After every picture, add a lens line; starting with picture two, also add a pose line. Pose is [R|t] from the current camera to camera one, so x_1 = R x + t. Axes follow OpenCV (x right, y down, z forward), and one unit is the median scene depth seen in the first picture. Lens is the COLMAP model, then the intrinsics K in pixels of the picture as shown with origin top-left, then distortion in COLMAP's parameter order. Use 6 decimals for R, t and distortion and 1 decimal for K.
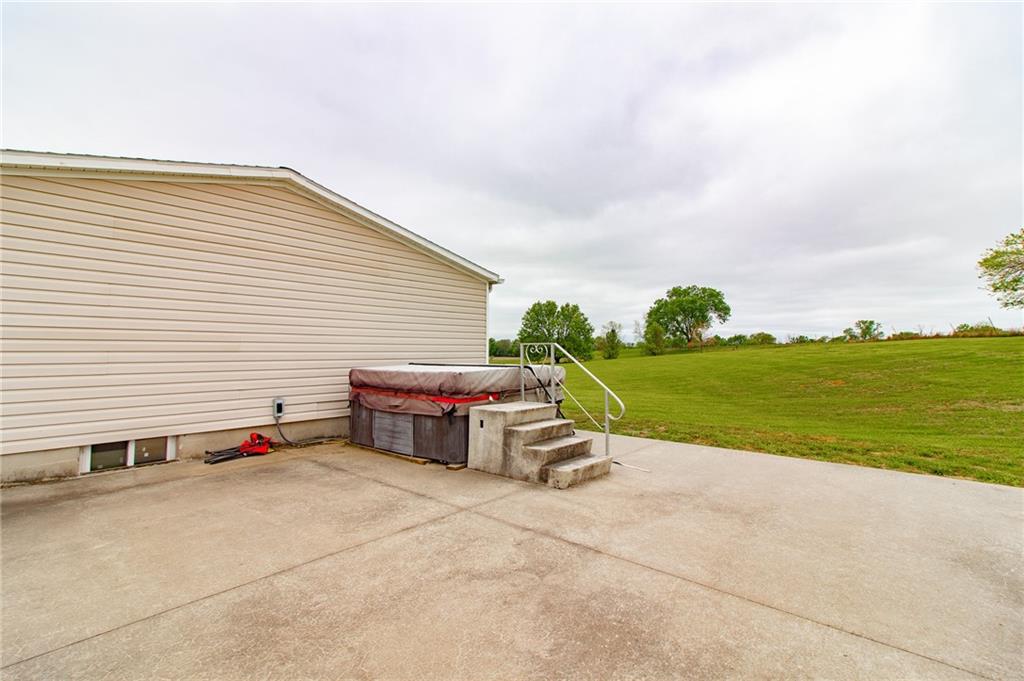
lens RADIAL K [[471.8, 0, 513.5], [0, 471.8, 332.1], [0, 0, 1]] dist [-0.000239, 0.000196]
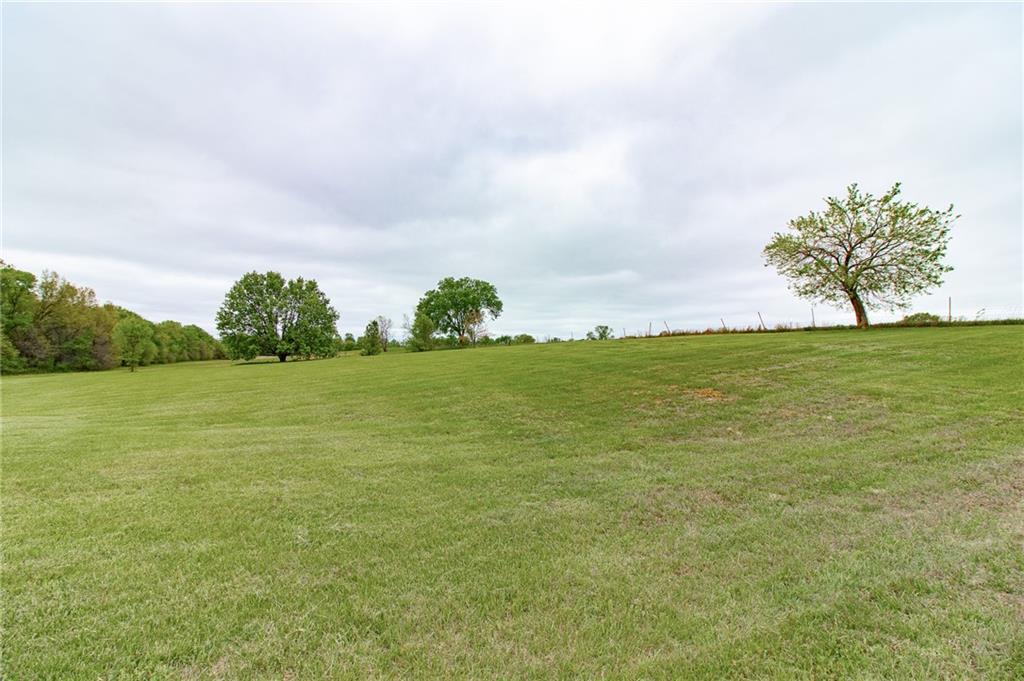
lens RADIAL K [[471.8, 0, 513.8], [0, 471.8, 341.2], [0, 0, 1]] dist [-0.000239, 0.000196]
pose [[0.892487, 0.018207, 0.450705, 0.051237], [-0.027560, 0.999519, 0.014197, 0.009758], [-0.450230, -0.025092, 0.892560, 0.134111]]
